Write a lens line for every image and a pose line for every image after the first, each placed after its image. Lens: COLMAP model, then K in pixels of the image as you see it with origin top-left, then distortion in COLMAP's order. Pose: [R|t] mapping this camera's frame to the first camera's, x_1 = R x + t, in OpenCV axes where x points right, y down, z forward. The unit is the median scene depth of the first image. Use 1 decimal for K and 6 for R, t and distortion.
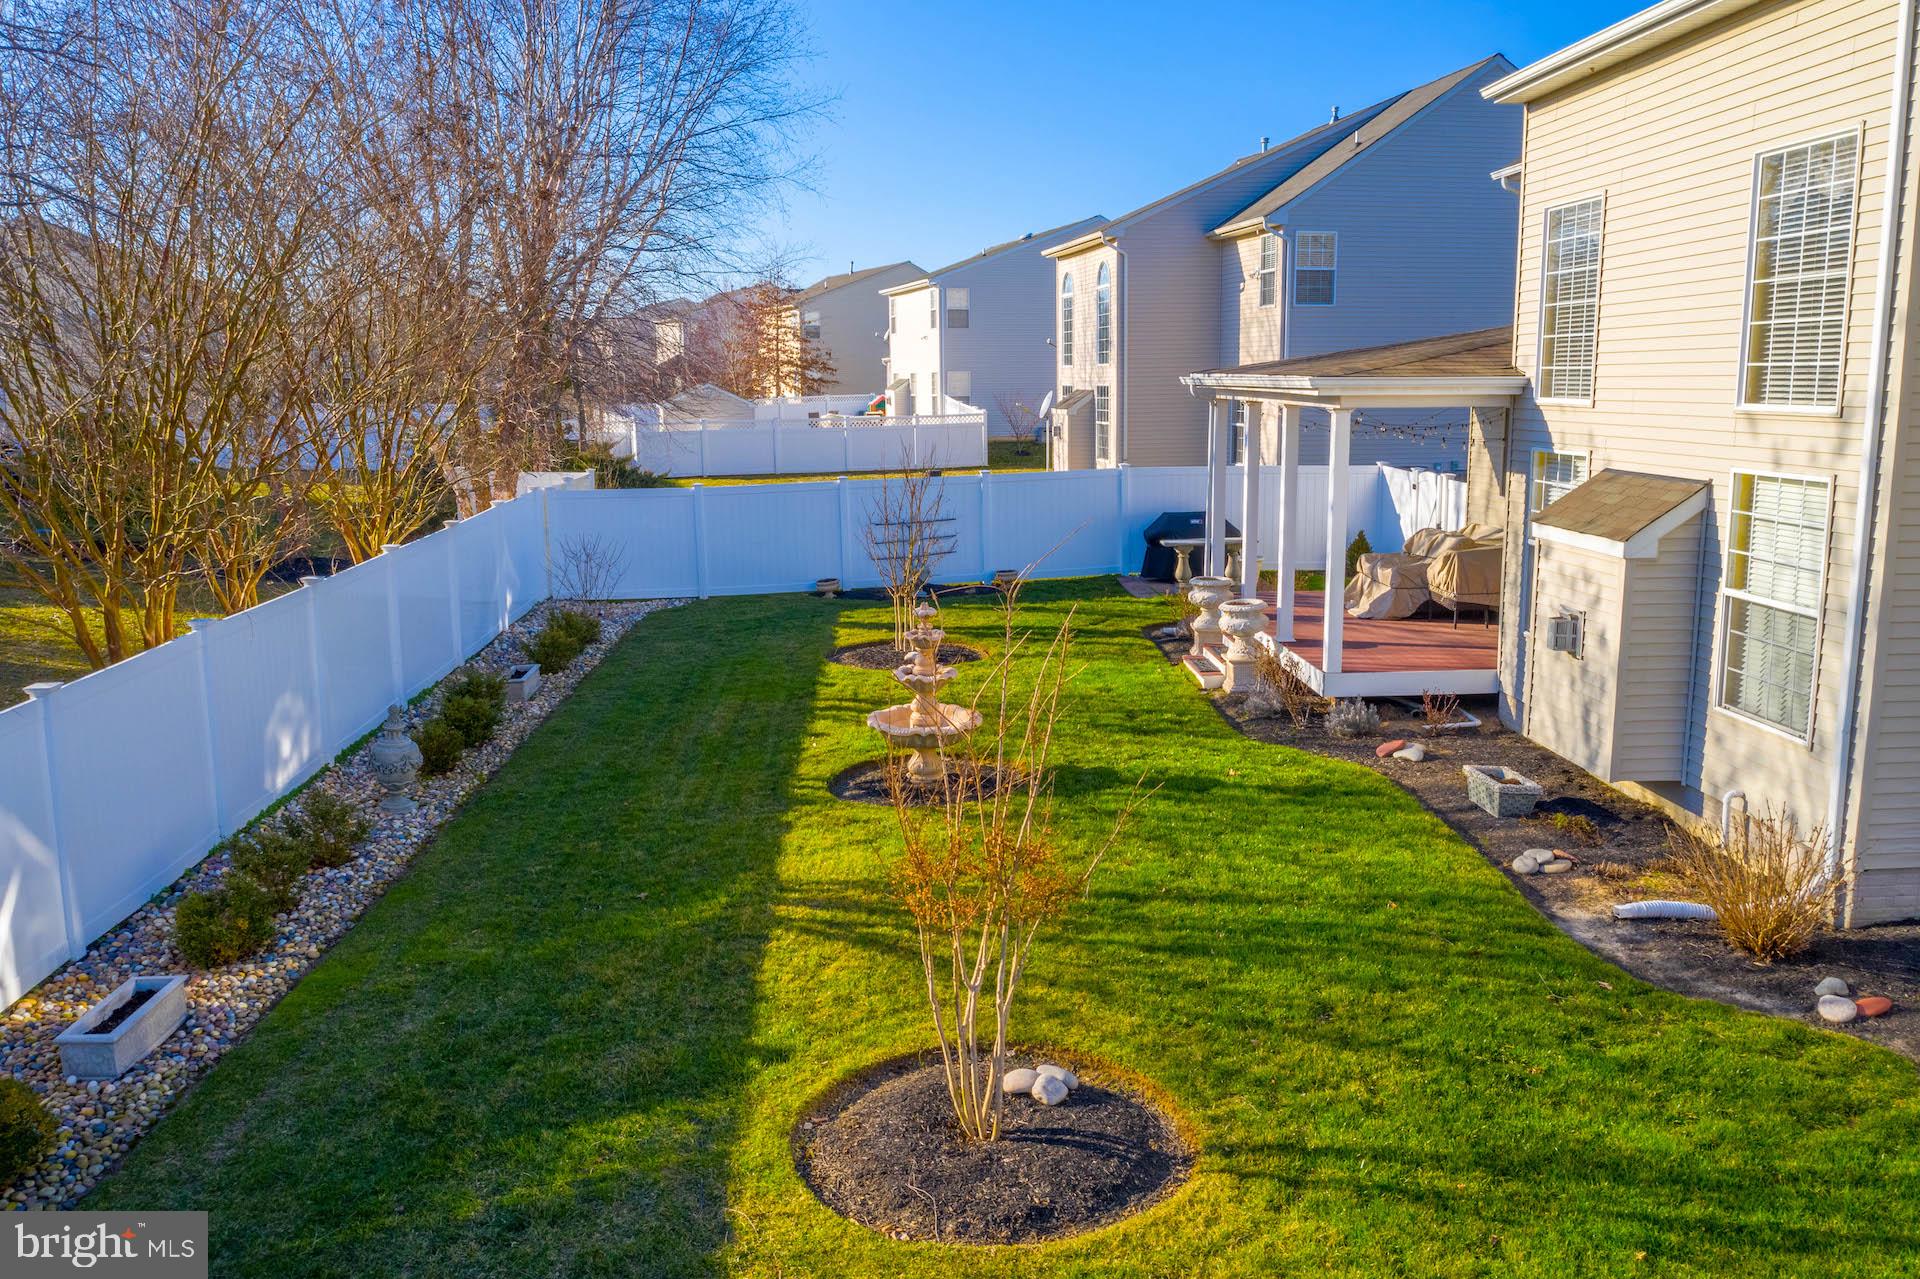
lens RADIAL K [[1502.4, 0, 955.2], [0, 1502.4, 646.4], [0, 0, 1]] dist [-0.034577, -0.001323]
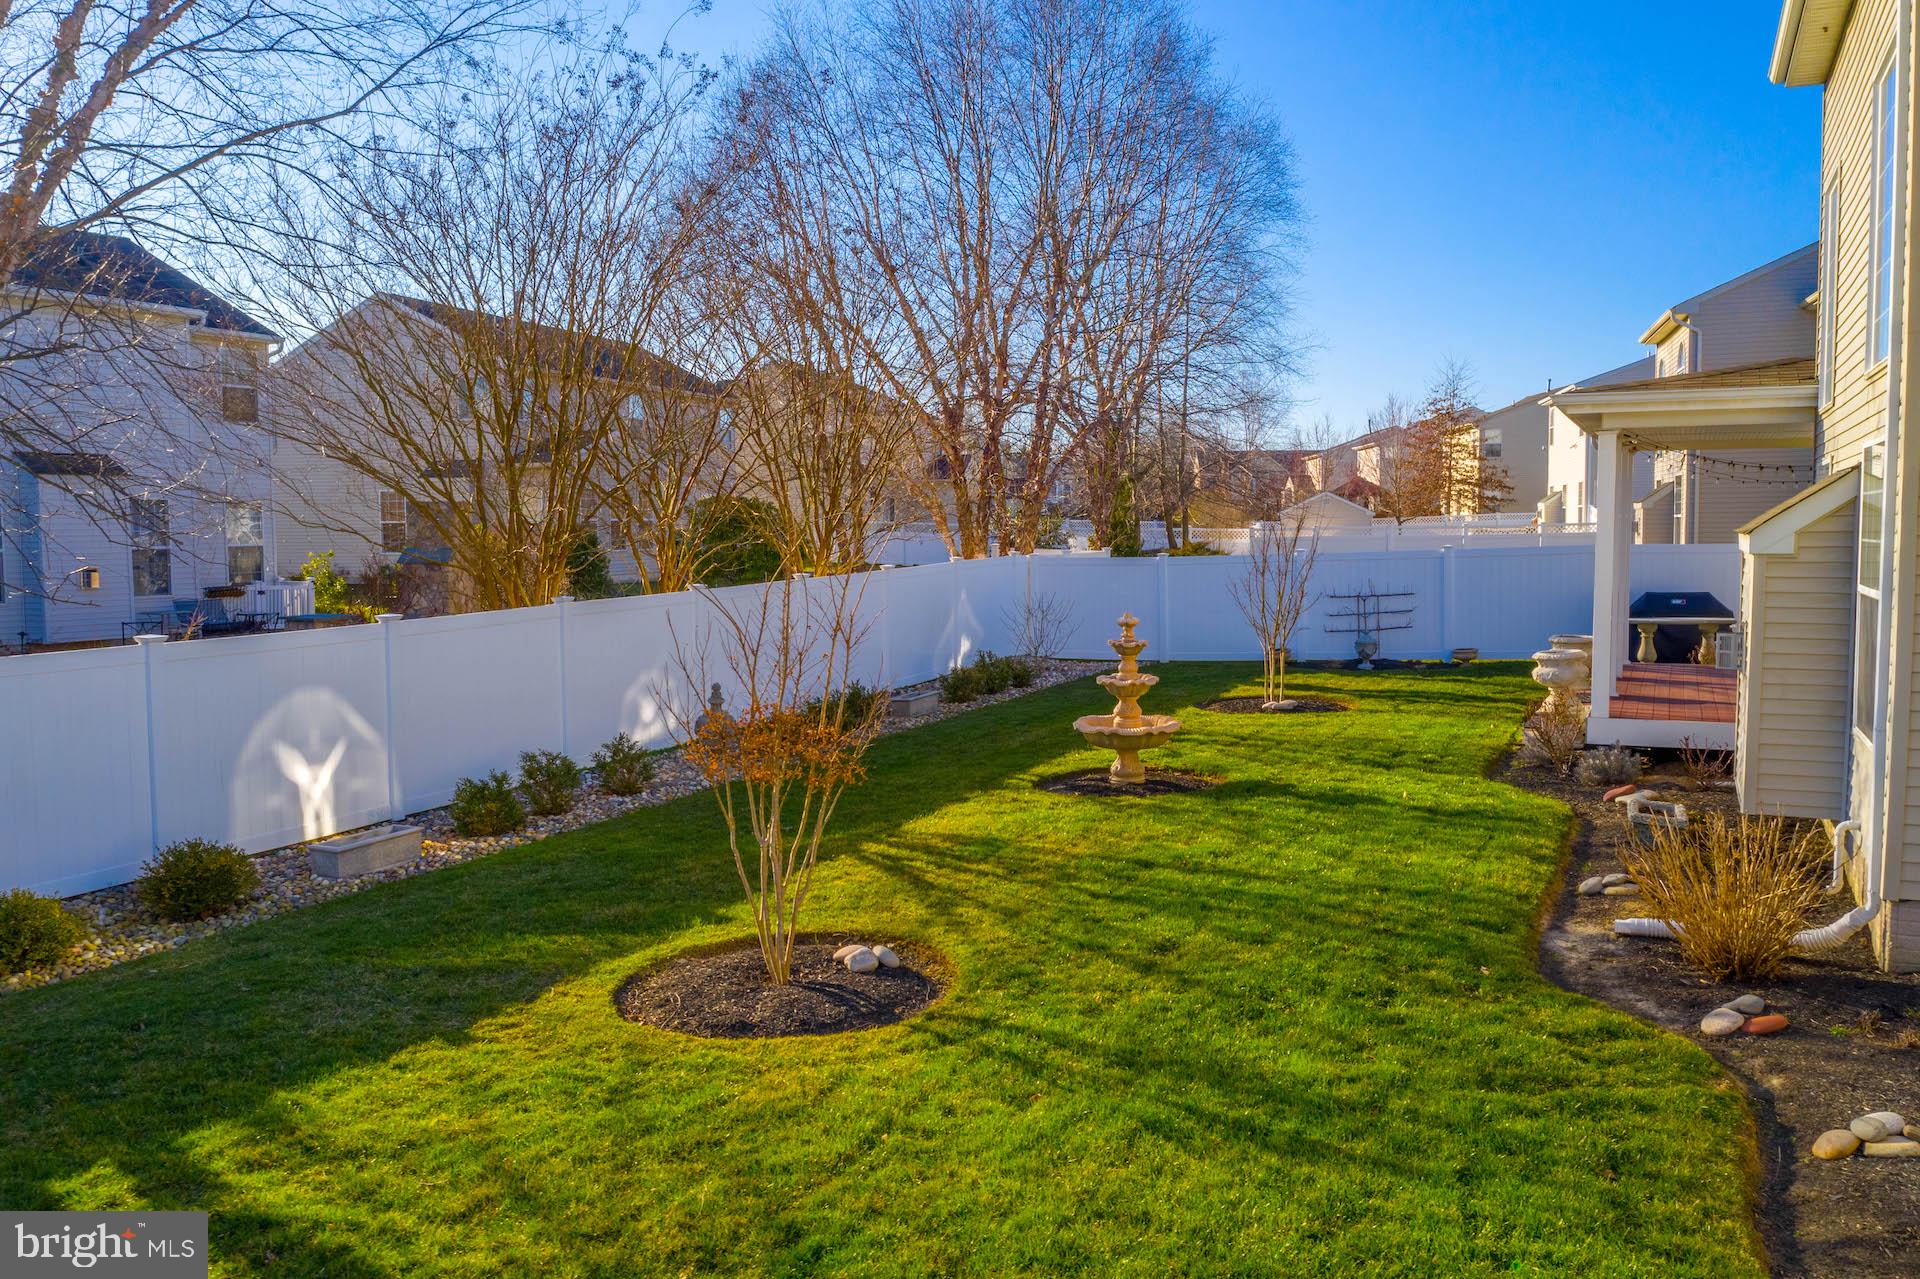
lens RADIAL K [[1502.4, 0, 957.0], [0, 1502.4, 634.9], [0, 0, 1]] dist [-0.034577, -0.001323]
pose [[0.881442, 0.039085, -0.470672, 0.594109], [-0.085007, 0.993424, -0.076701, 0.125487], [0.464579, 0.107617, 0.878968, 0.026024]]
